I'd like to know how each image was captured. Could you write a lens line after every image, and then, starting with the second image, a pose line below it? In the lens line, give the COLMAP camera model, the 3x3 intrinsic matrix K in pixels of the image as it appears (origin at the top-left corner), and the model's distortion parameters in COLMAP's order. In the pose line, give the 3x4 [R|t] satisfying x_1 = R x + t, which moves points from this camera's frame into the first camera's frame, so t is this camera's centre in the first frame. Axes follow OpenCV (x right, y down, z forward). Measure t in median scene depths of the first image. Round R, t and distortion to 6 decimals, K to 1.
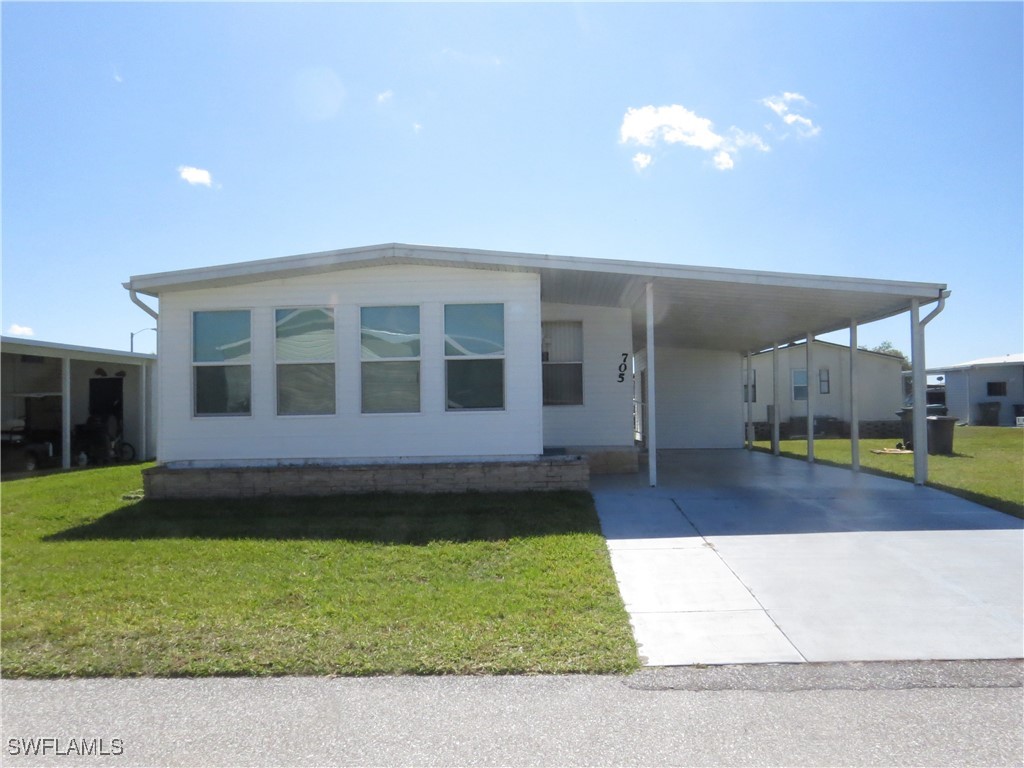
lens RADIAL K [[894.6, 0, 513.6], [0, 894.6, 394.8], [0, 0, 1]] dist [-0.117239, 0.010874]
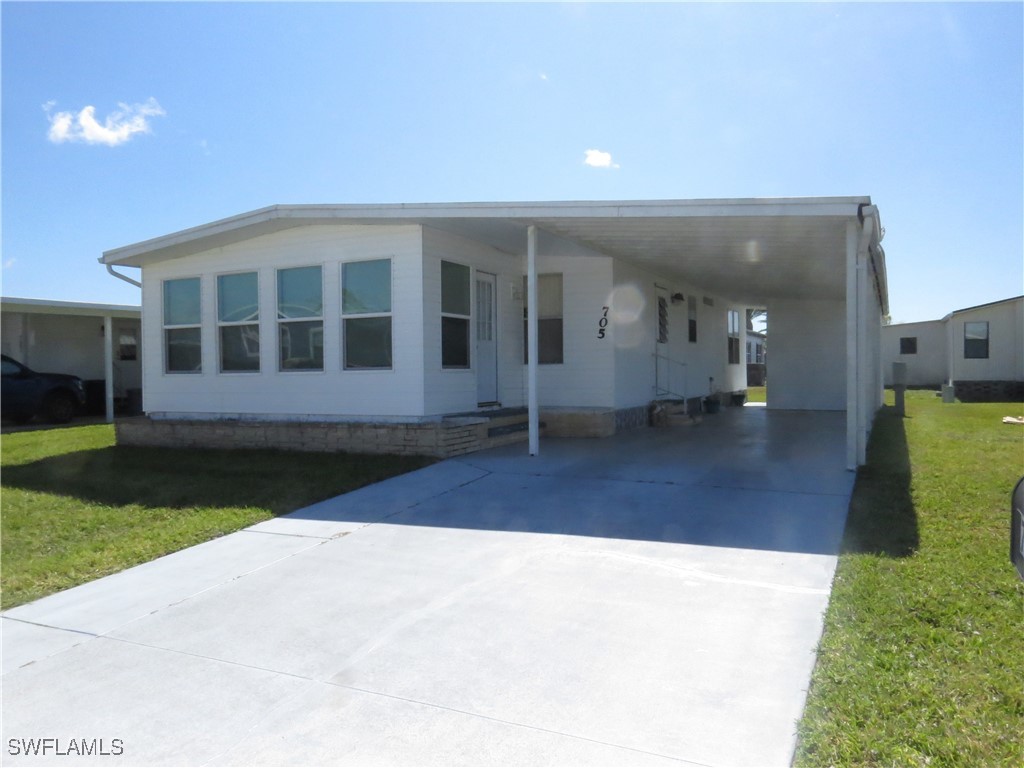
lens RADIAL K [[789.9, 0, 525.2], [0, 789.9, 401.2], [0, 0, 1]] dist [-0.055475, 0.001060]
pose [[0.910628, 0.023690, -0.412547, 0.476414], [0.004161, 0.997779, 0.066481, -0.004705], [0.413205, -0.062256, 0.908507, 0.281702]]
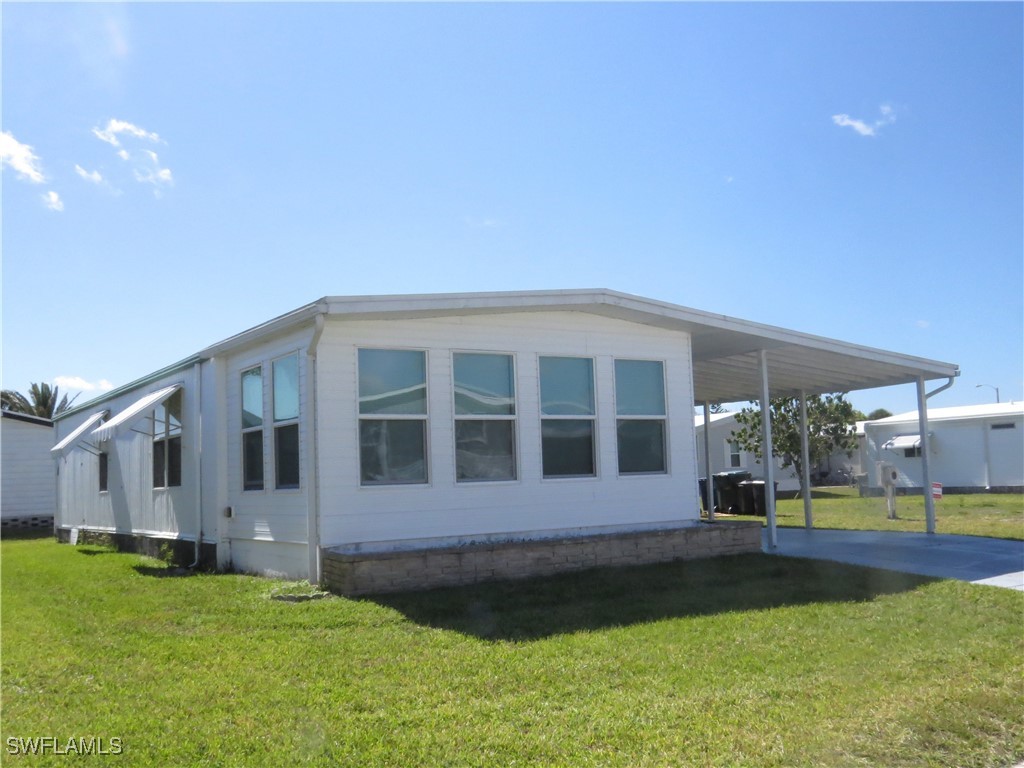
lens RADIAL K [[1049.2, 0, 510.4], [0, 1049.2, 386.8], [0, 0, 1]] dist [-0.058413, 0.000000]
pose [[0.822330, 0.040582, 0.567562, -0.782755], [0.008984, 0.996403, -0.084262, 0.017580], [-0.568940, 0.074390, 0.819007, 0.180118]]
